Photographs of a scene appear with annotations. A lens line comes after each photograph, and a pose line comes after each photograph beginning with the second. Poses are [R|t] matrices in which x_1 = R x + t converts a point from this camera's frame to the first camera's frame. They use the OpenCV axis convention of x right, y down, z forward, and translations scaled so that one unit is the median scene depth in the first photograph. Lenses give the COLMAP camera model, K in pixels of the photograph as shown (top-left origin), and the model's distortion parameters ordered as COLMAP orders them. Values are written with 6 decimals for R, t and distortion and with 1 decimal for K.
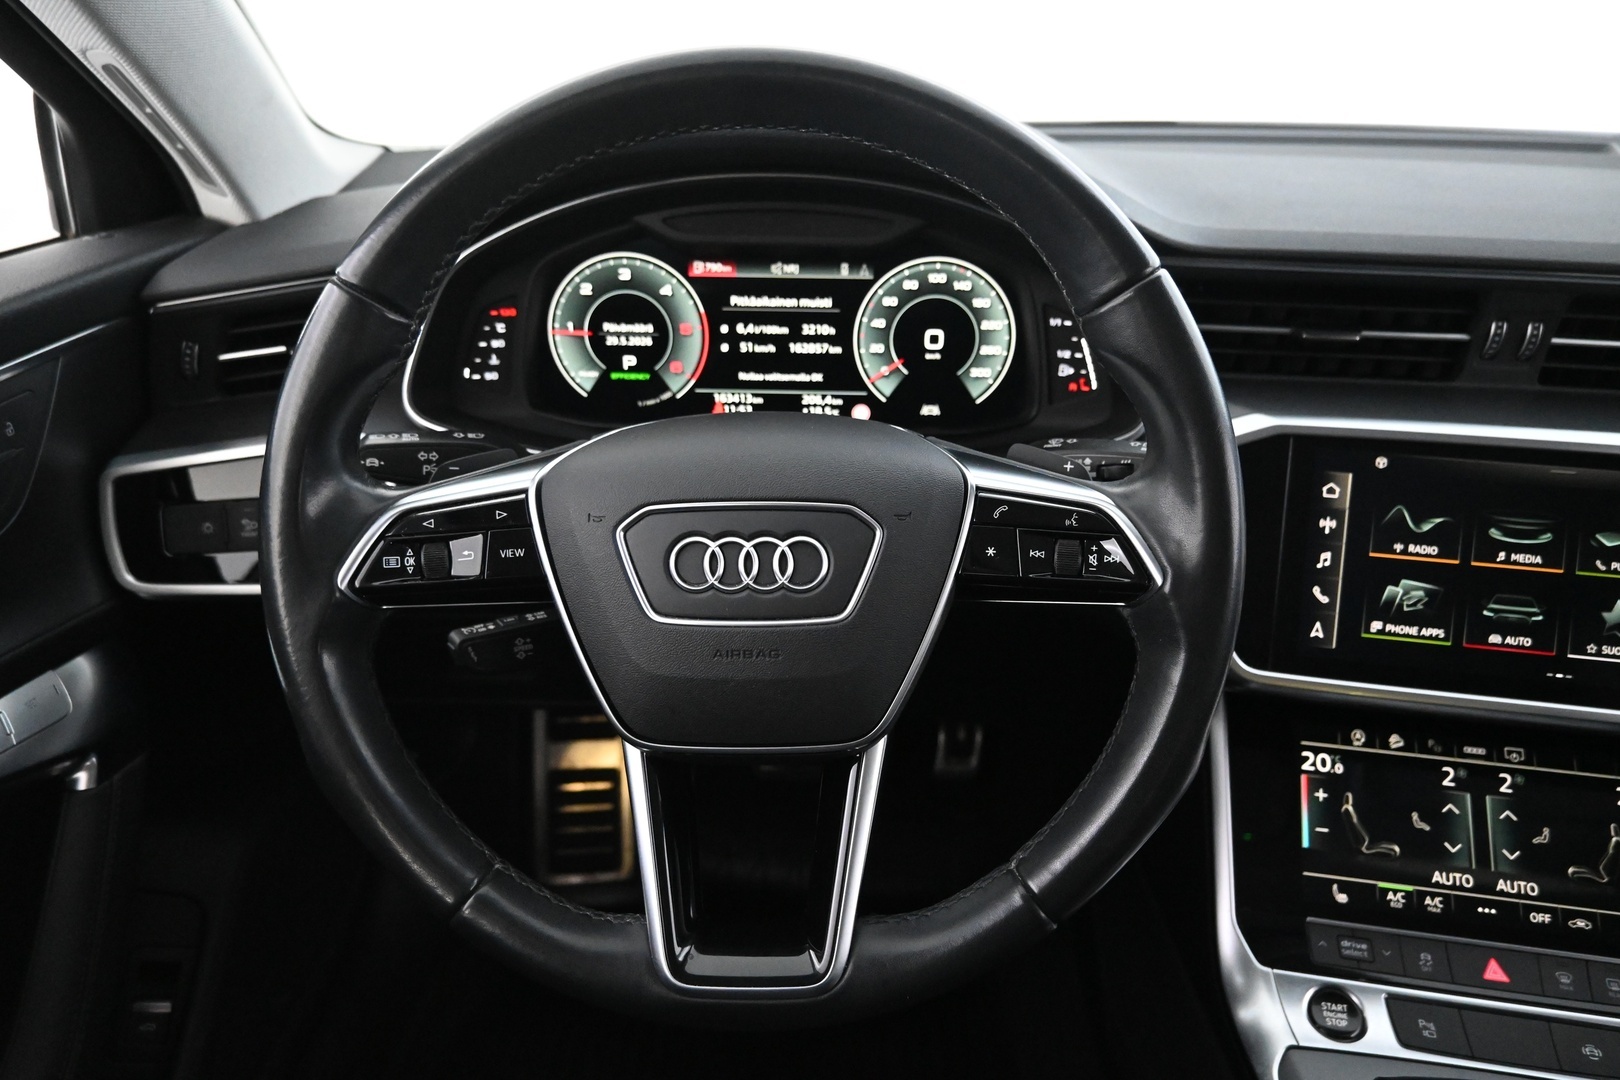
lens RADIAL K [[1100.9, 0, 815.1], [0, 1100.9, 542.6], [0, 0, 1]] dist [-0.004790, 0.003615]
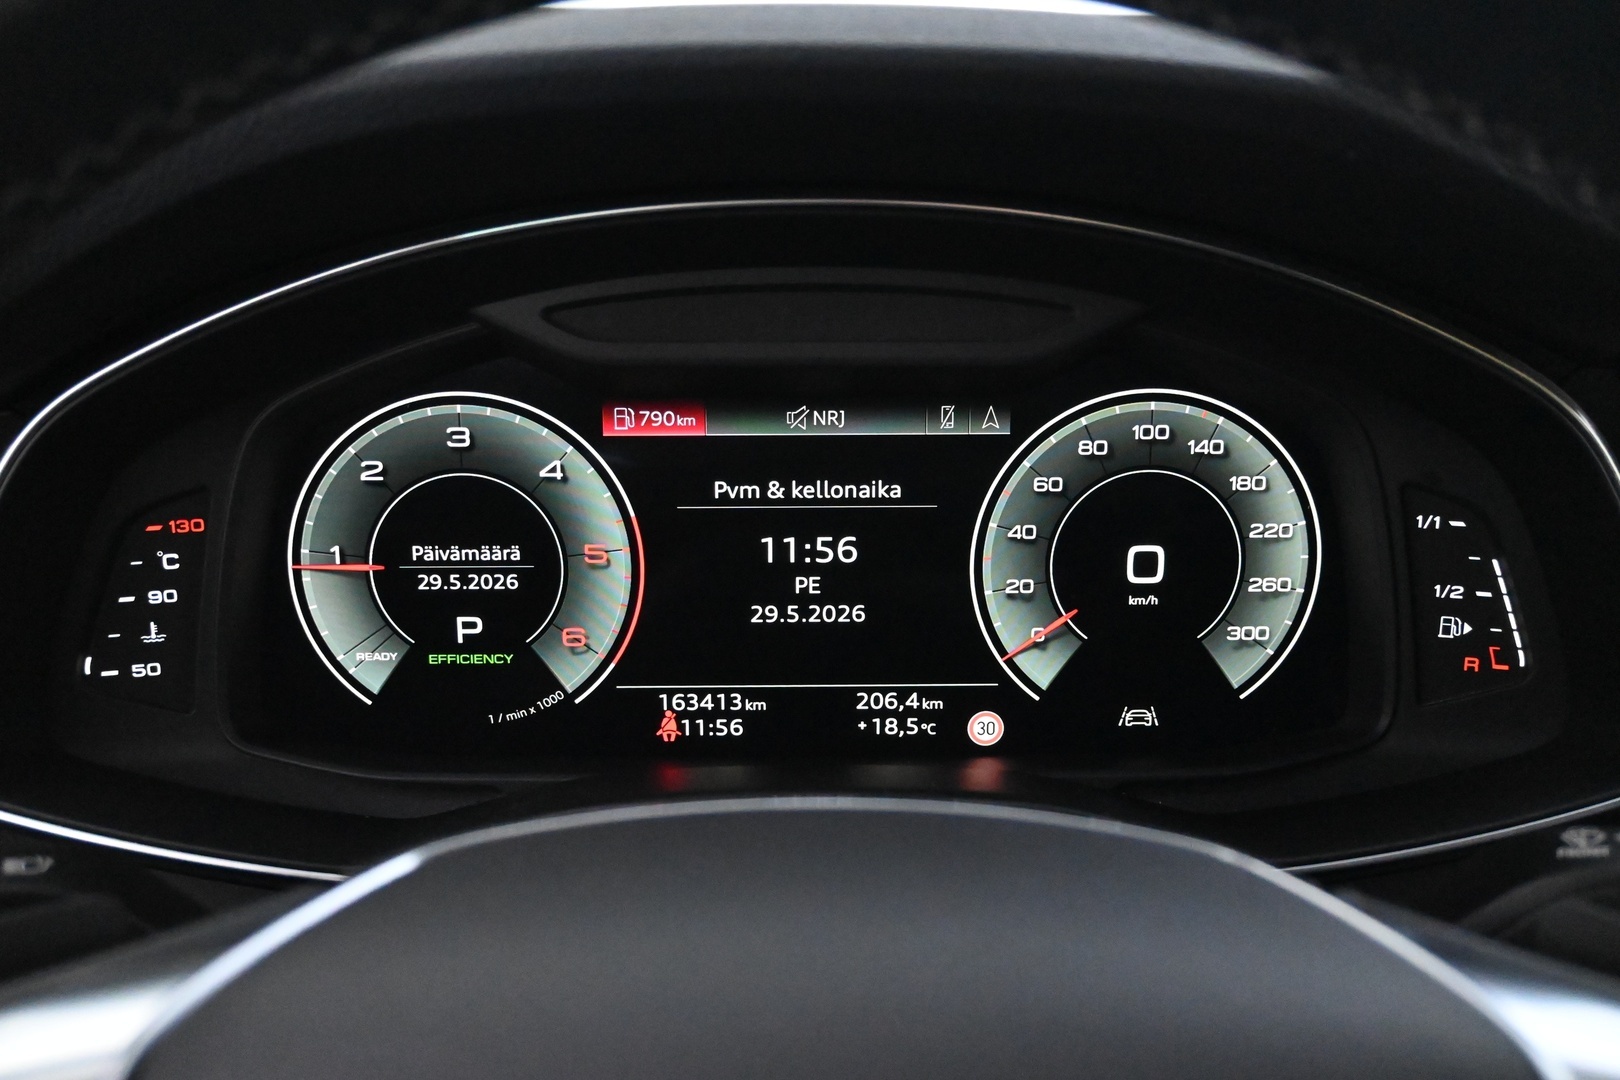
lens RADIAL K [[1539.6, 0, 815.5], [0, 1539.6, 535.3], [0, 0, 1]] dist [-0.001897, 0.000000]
pose [[0.999197, -0.021415, 0.033855, -0.050630], [0.027260, 0.982749, -0.182924, -0.087197], [-0.029354, 0.183700, 0.982544, 0.393698]]
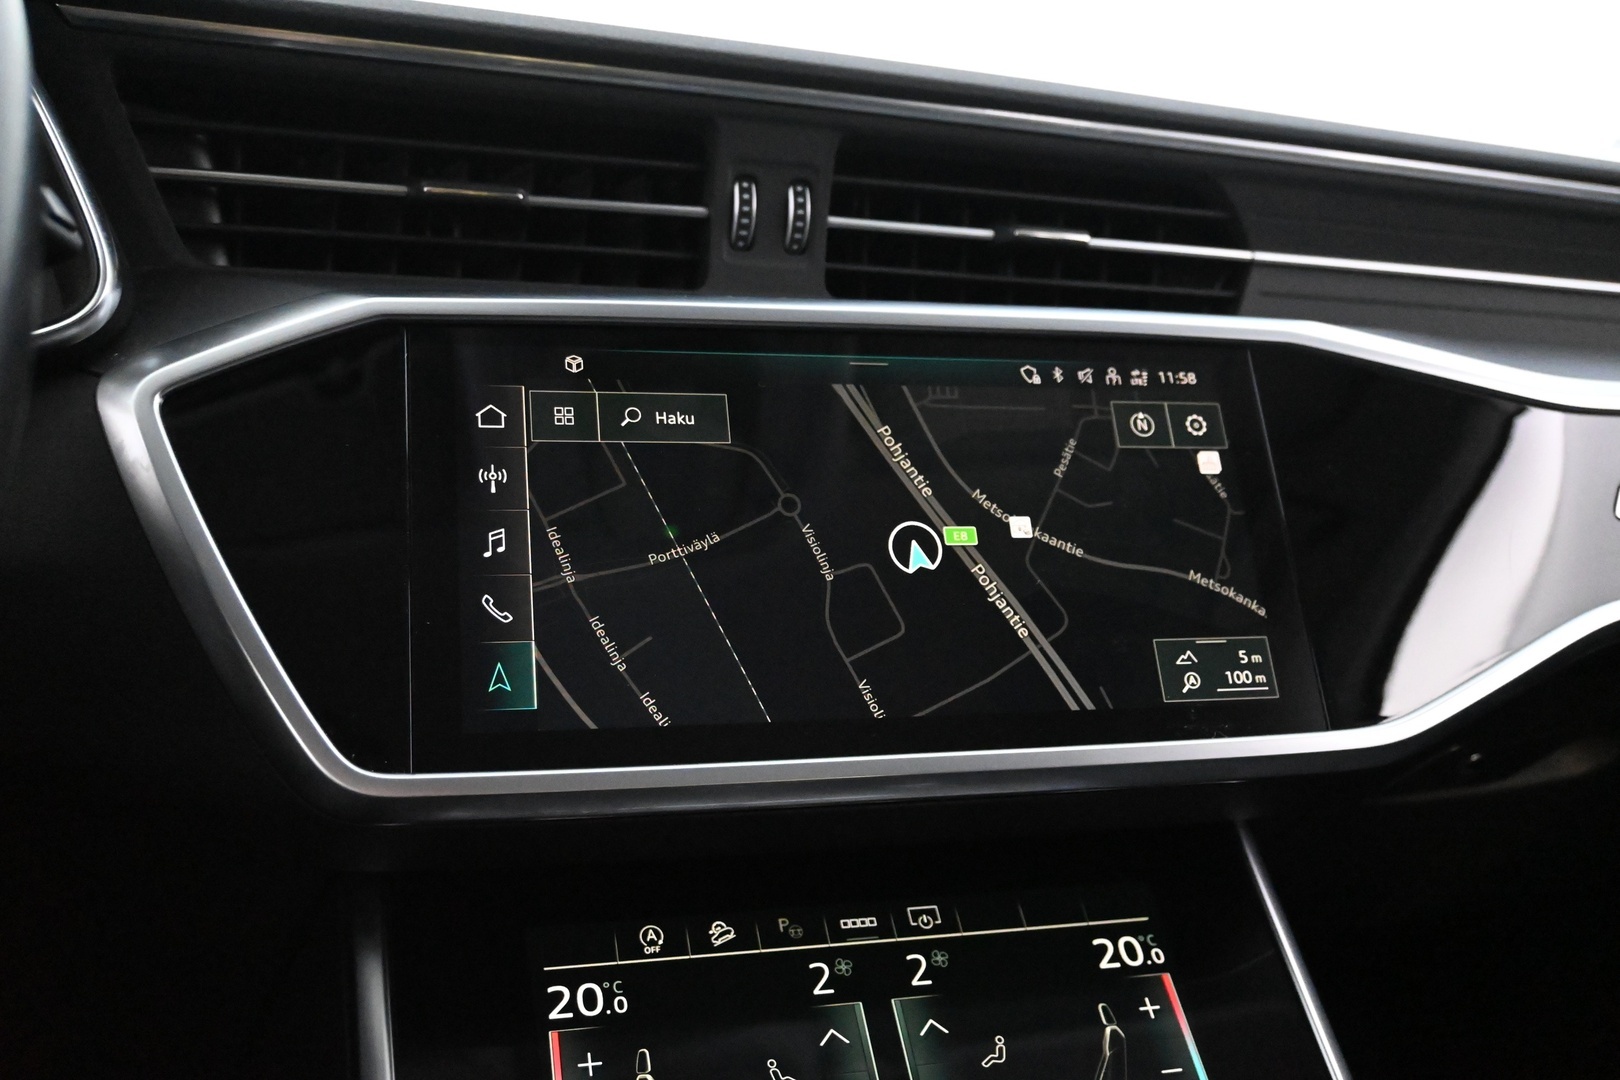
lens RADIAL K [[1539.6, 0, 808.2], [0, 1539.6, 541.6], [0, 0, 1]] dist [-0.001897, 0.000000]
pose [[0.899073, -0.038489, 0.436104, 0.264737], [0.187733, 0.933790, -0.304618, 0.239840], [-0.395505, 0.355745, 0.846771, 0.321225]]
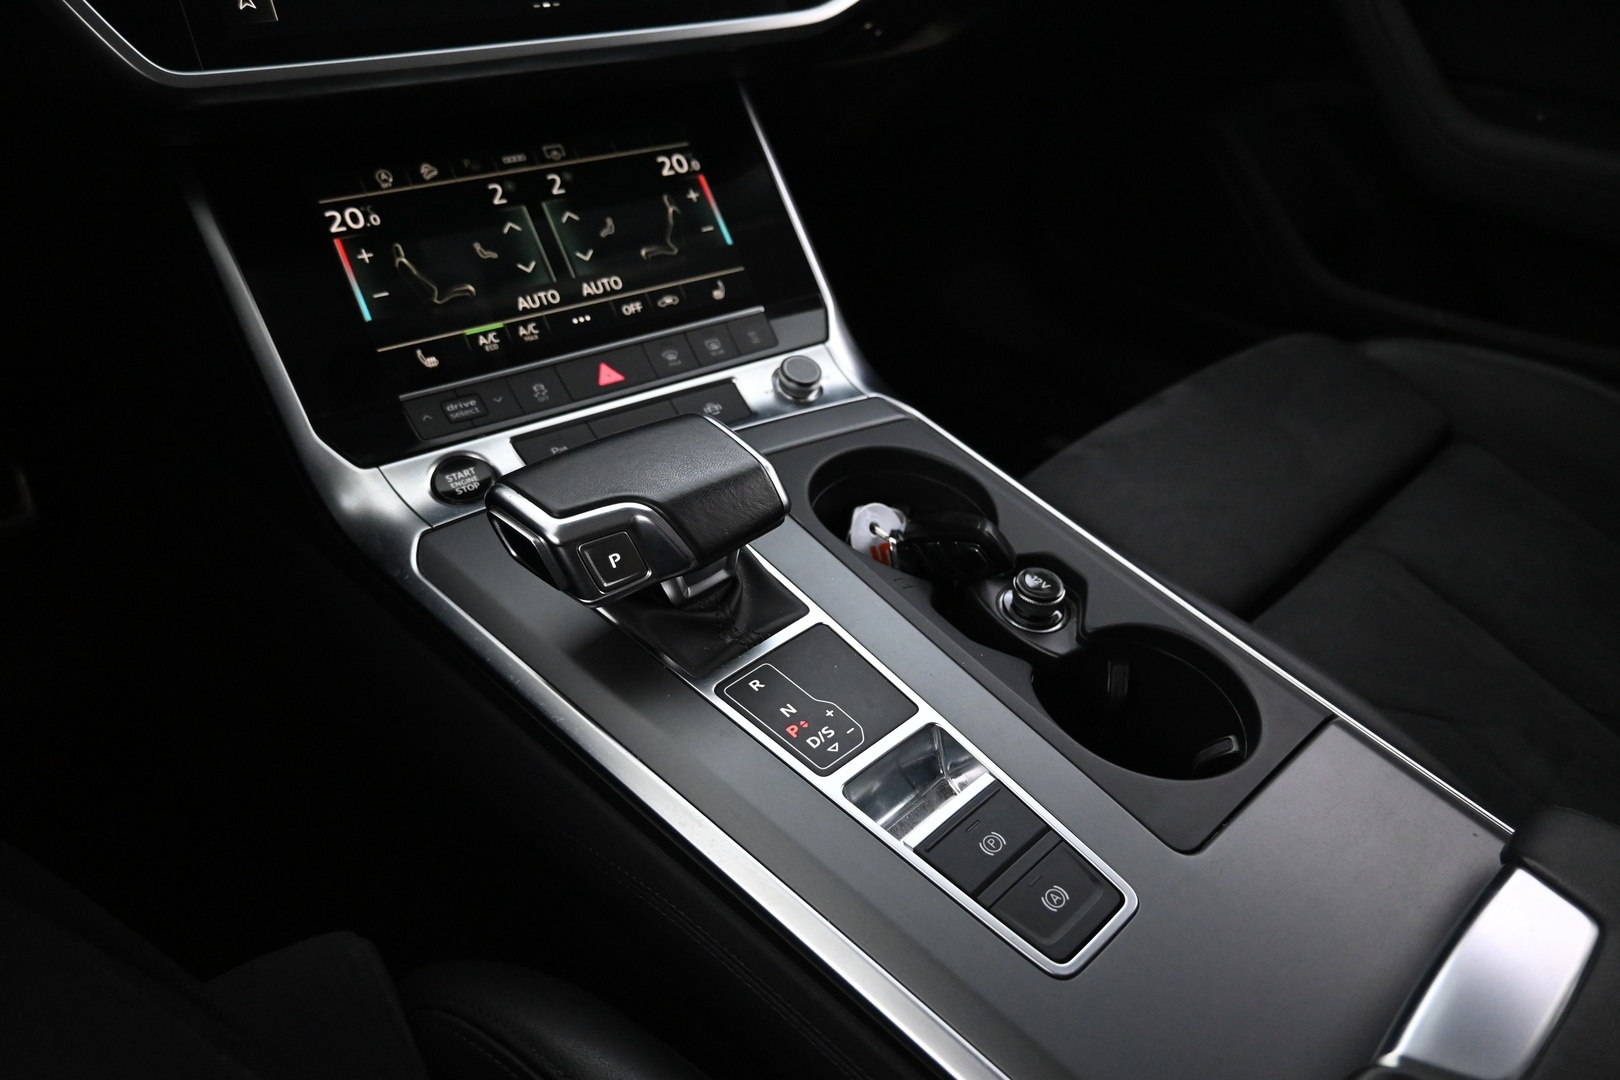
lens RADIAL K [[1100.9, 0, 811.0], [0, 1100.9, 537.9], [0, 0, 1]] dist [-0.004790, 0.003615]
pose [[0.711626, -0.403166, 0.575365, 0.153968], [0.285702, 0.914250, 0.287265, 0.280207], [-0.641843, -0.040043, 0.765790, 0.186149]]
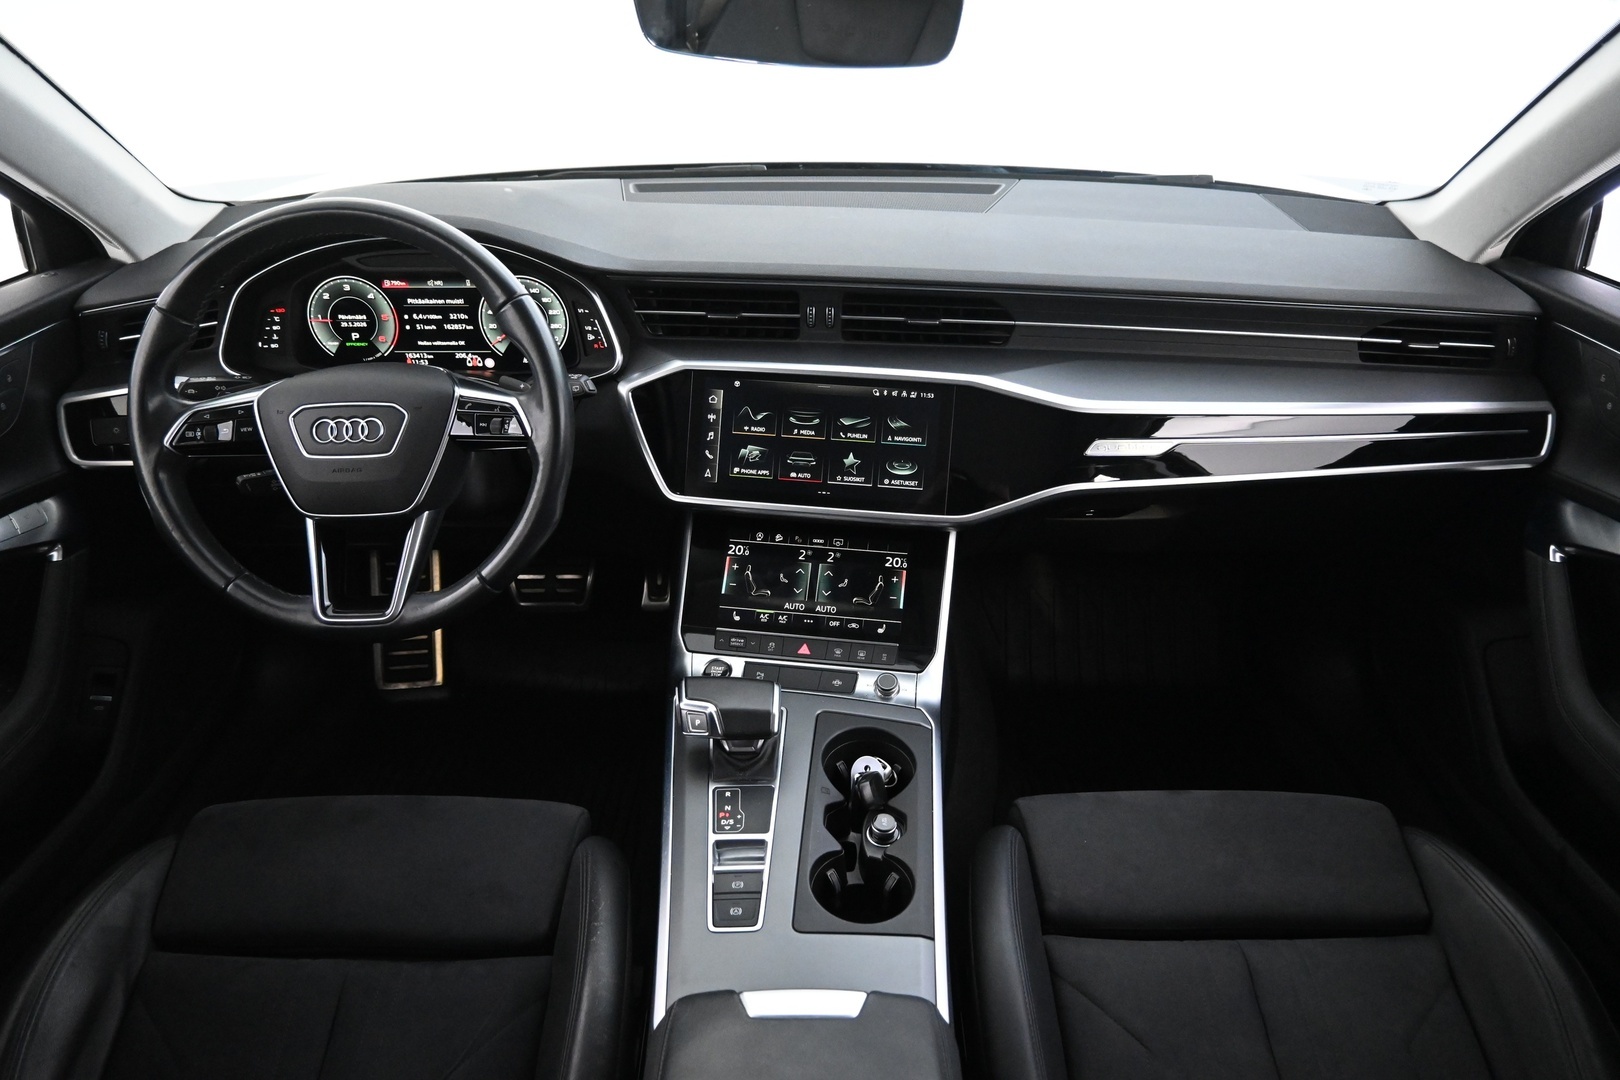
lens RADIAL K [[1100.9, 0, 817.4], [0, 1100.9, 544.1], [0, 0, 1]] dist [-0.004790, 0.003615]
pose [[0.999660, -0.020685, 0.015884, 0.571359], [0.019969, 0.998830, 0.044035, 0.113897], [-0.016776, -0.043703, 0.998904, -0.845877]]
